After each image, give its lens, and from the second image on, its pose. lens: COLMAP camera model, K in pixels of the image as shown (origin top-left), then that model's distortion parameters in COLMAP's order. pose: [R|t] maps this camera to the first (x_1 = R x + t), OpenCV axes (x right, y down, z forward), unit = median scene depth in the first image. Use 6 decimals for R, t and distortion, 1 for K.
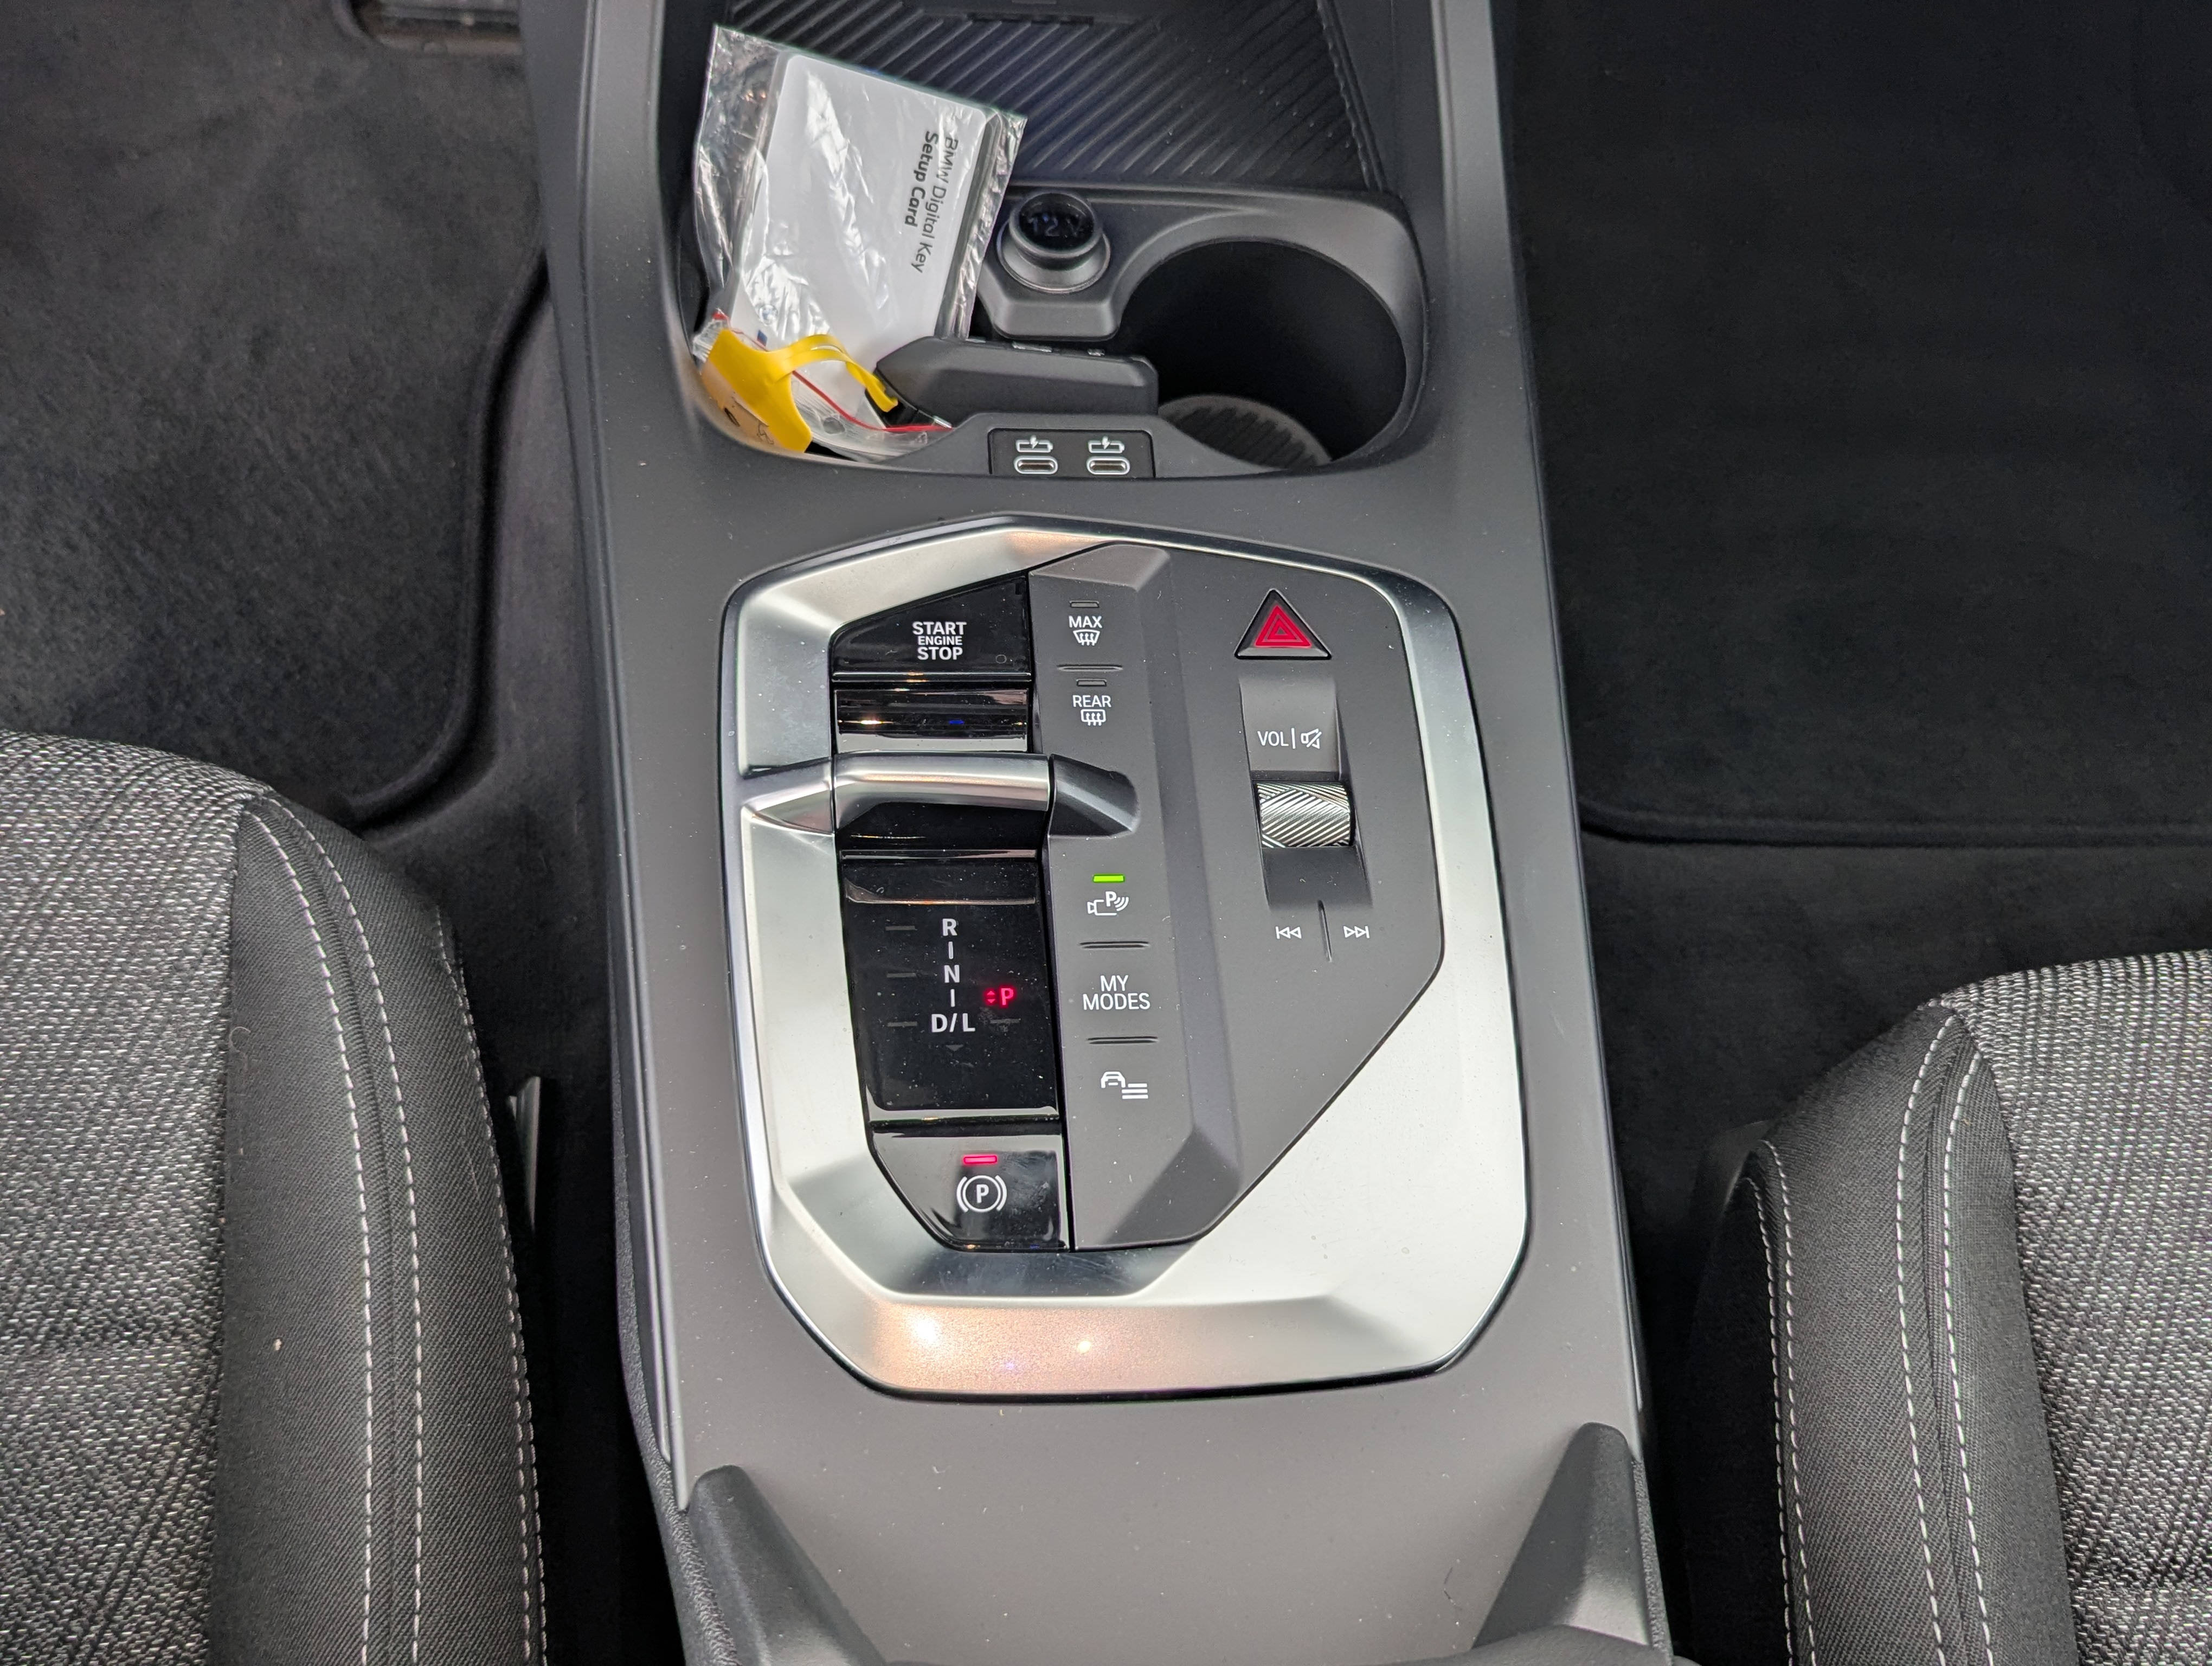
lens RADIAL K [[2038.7, 0, 1119.6], [0, 2038.7, 826.6], [0, 0, 1]] dist [0.027025, 0.000000]
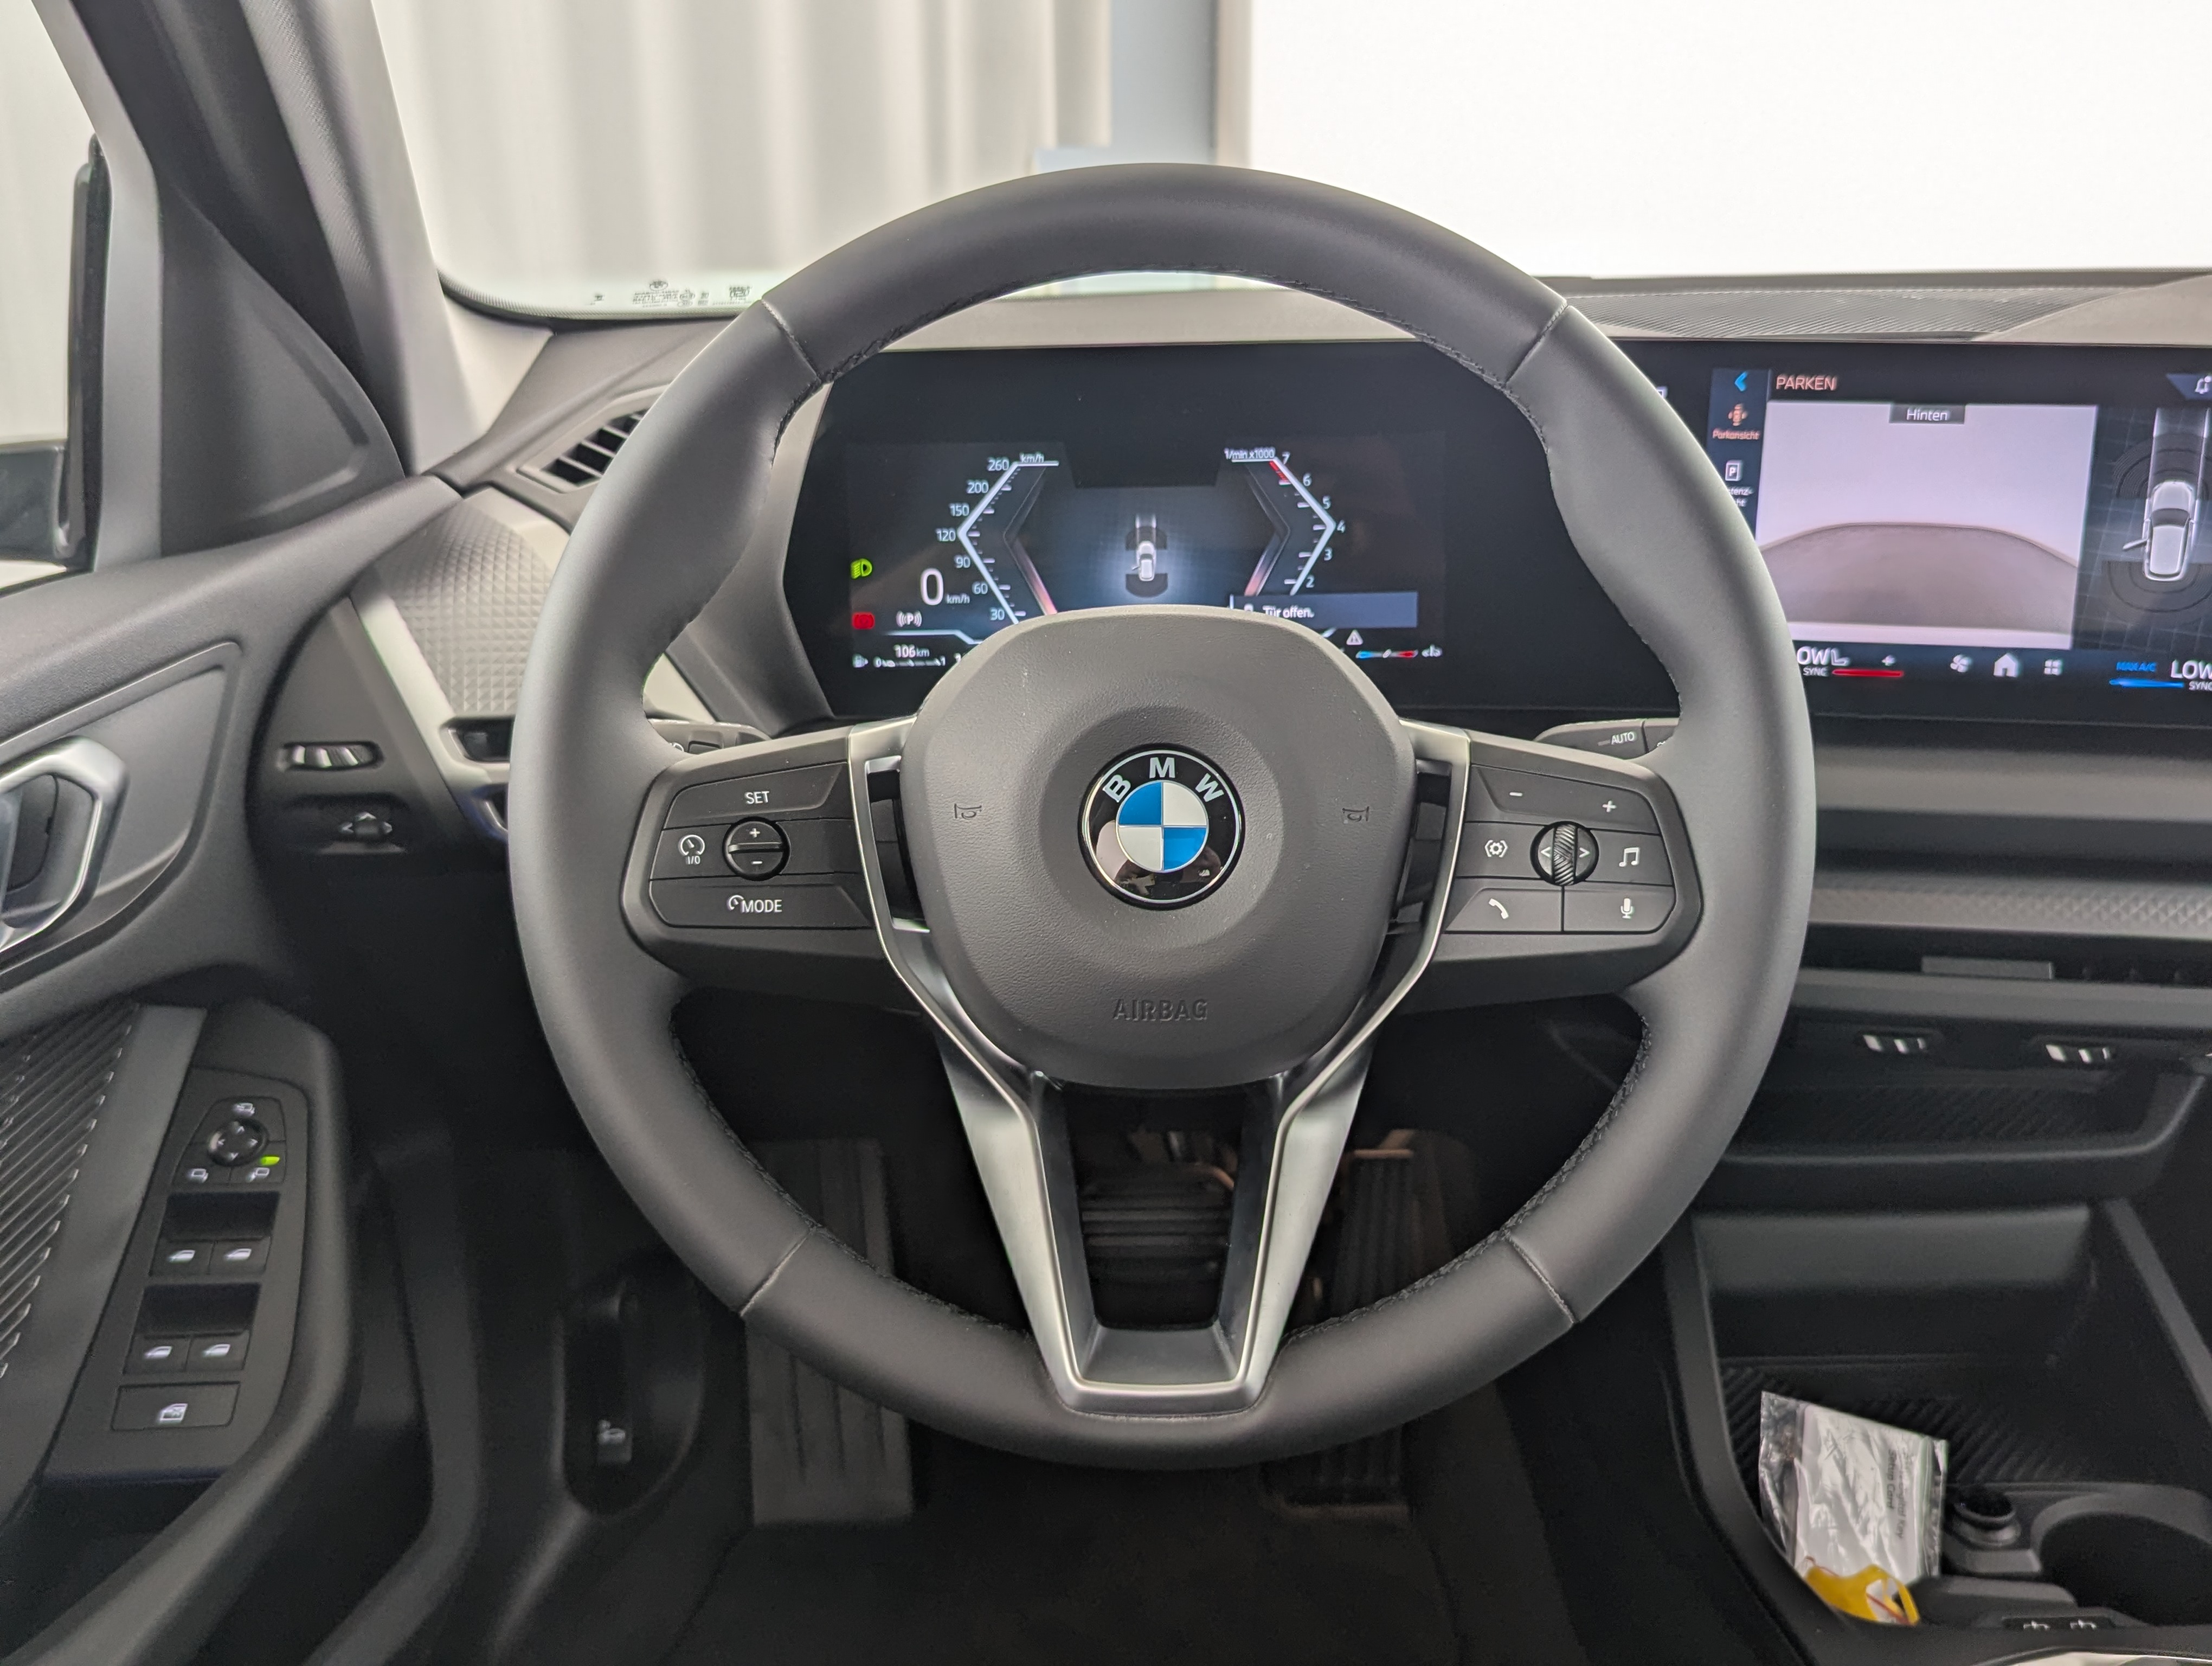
lens RADIAL K [[2038.7, 0, 1098.3], [0, 2038.7, 813.9], [0, 0, 1]] dist [0.027025, 0.000000]
pose [[0.989582, -0.103994, -0.099564, -0.554061], [0.005714, 0.719380, -0.694593, 0.472078], [0.143858, 0.686788, 0.712480, -0.669055]]
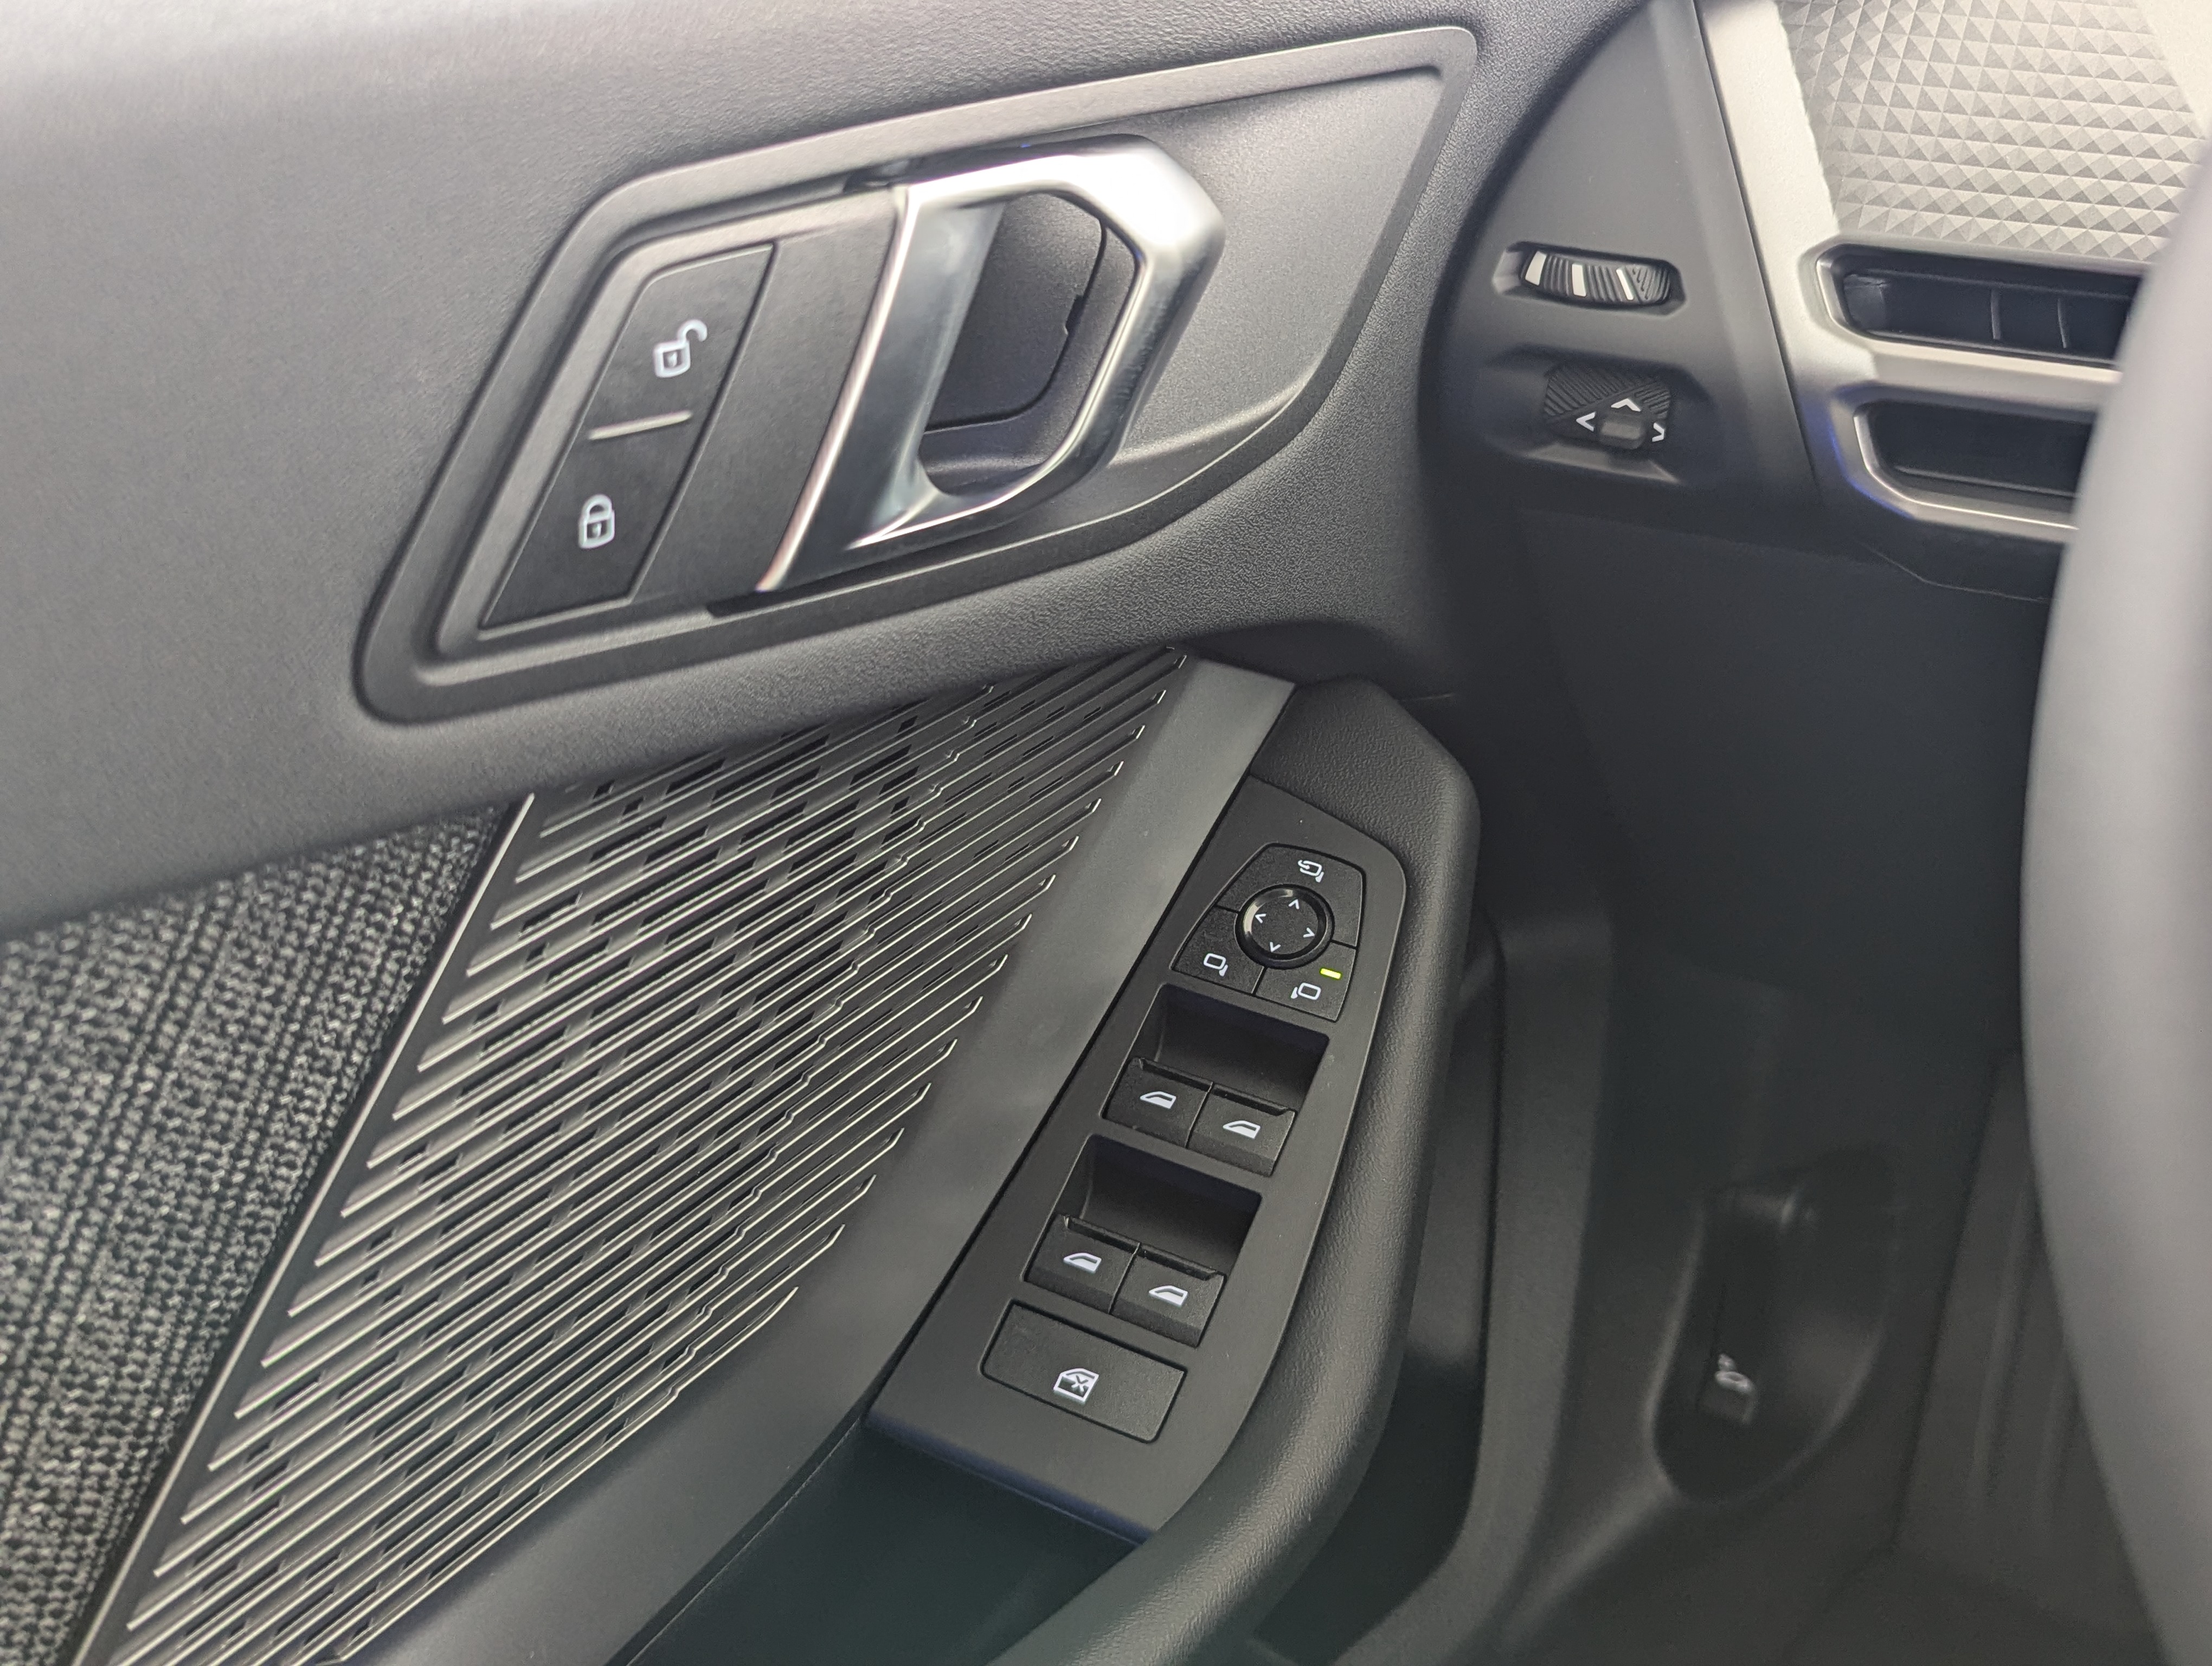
lens RADIAL K [[2038.7, 0, 1074.7], [0, 2038.7, 794.5], [0, 0, 1]] dist [0.027025, 0.000000]
pose [[0.776907, 0.171288, -0.605868, -0.923623], [-0.500560, 0.751734, -0.429343, -0.050995], [0.381910, 0.636833, 0.669767, -0.152645]]
